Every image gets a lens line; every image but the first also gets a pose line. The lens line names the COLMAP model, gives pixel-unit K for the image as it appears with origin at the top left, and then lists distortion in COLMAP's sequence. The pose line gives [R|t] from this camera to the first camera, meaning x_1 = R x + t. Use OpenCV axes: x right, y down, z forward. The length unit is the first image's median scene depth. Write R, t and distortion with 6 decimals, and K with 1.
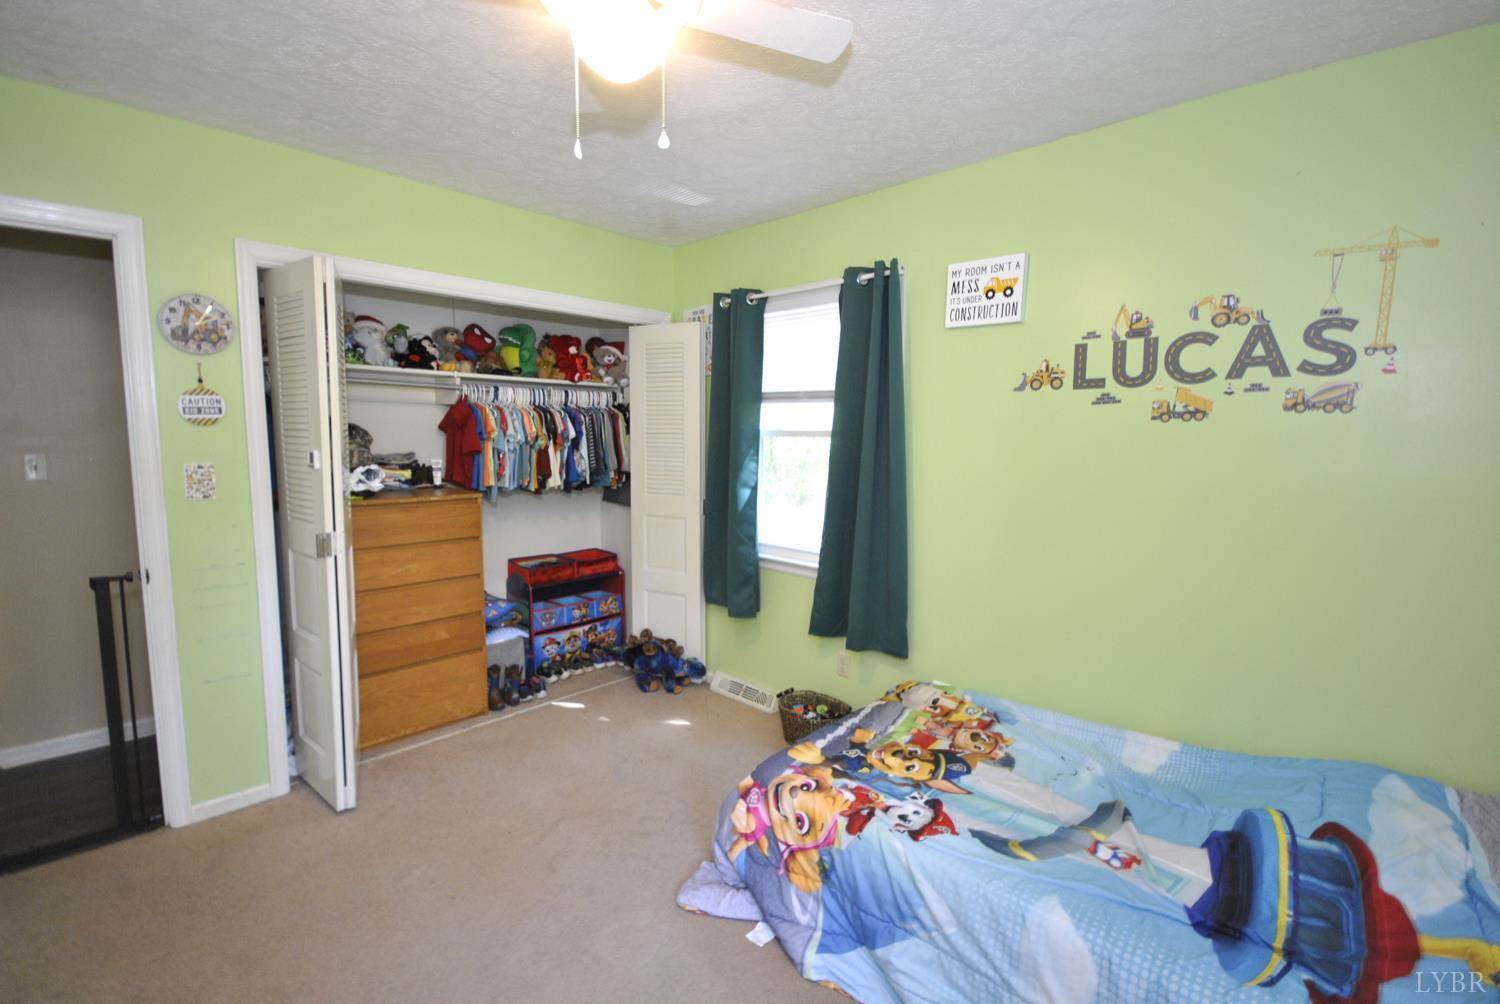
lens RADIAL K [[658.8, 0, 762.2], [0, 658.8, 497.6], [0, 0, 1]] dist [0.003706, -0.008567]
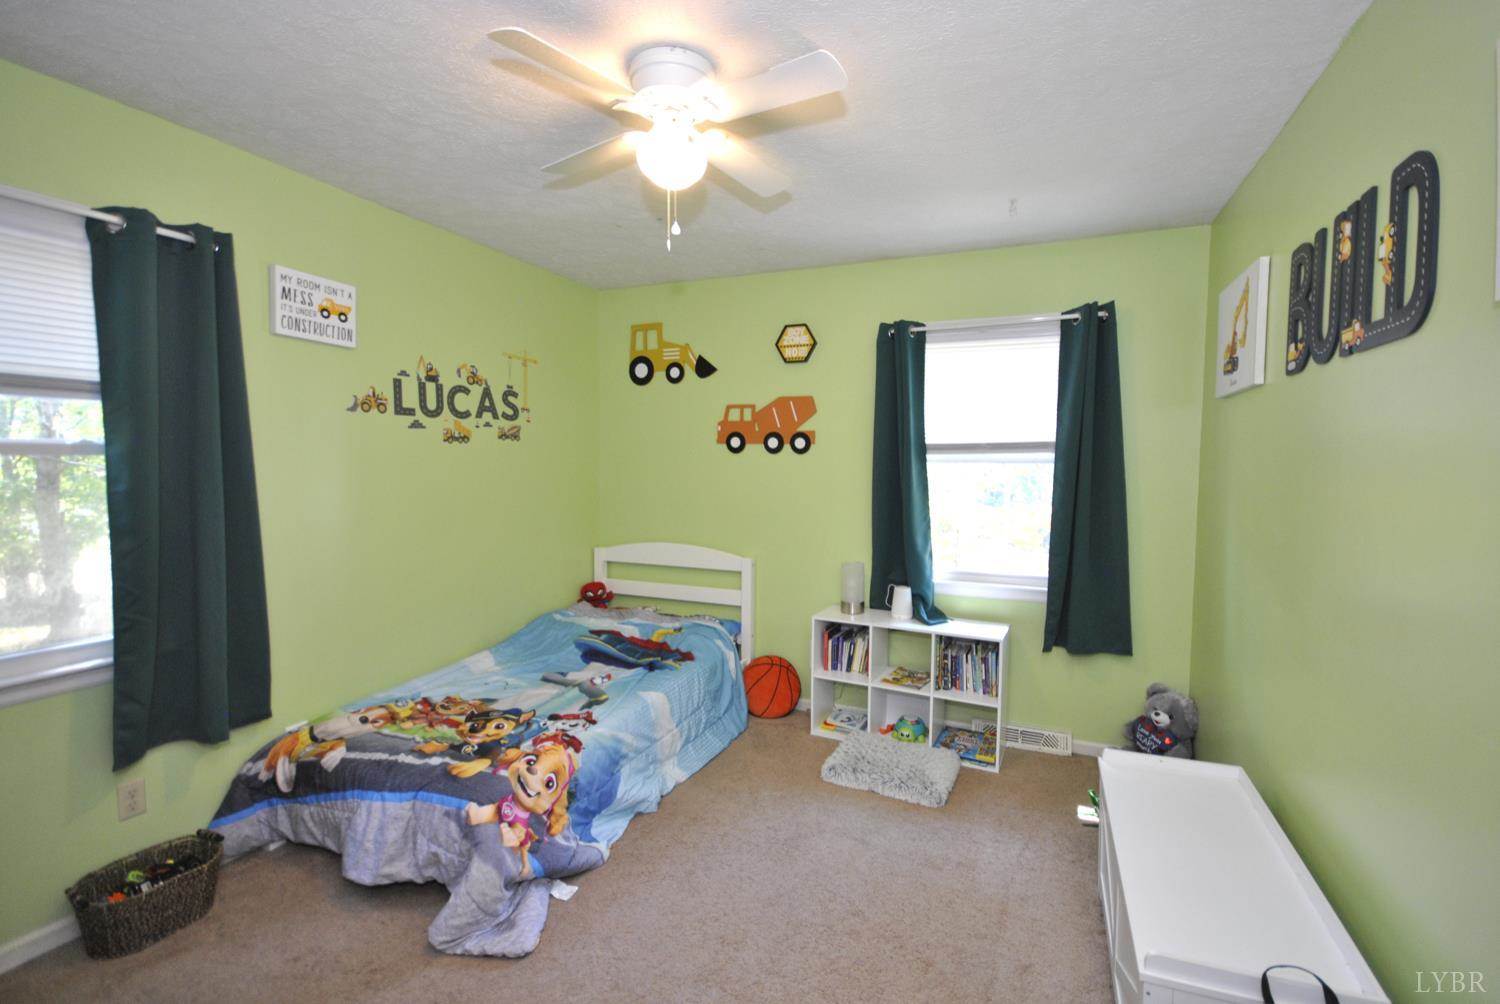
lens RADIAL K [[658.8, 0, 759.6], [0, 658.8, 502.0], [0, 0, 1]] dist [0.003706, -0.008567]
pose [[-0.359638, -0.070782, 0.930403, -1.020355], [0.080875, 0.991002, 0.106654, -0.088236], [-0.929580, 0.113603, -0.350677, 0.907754]]
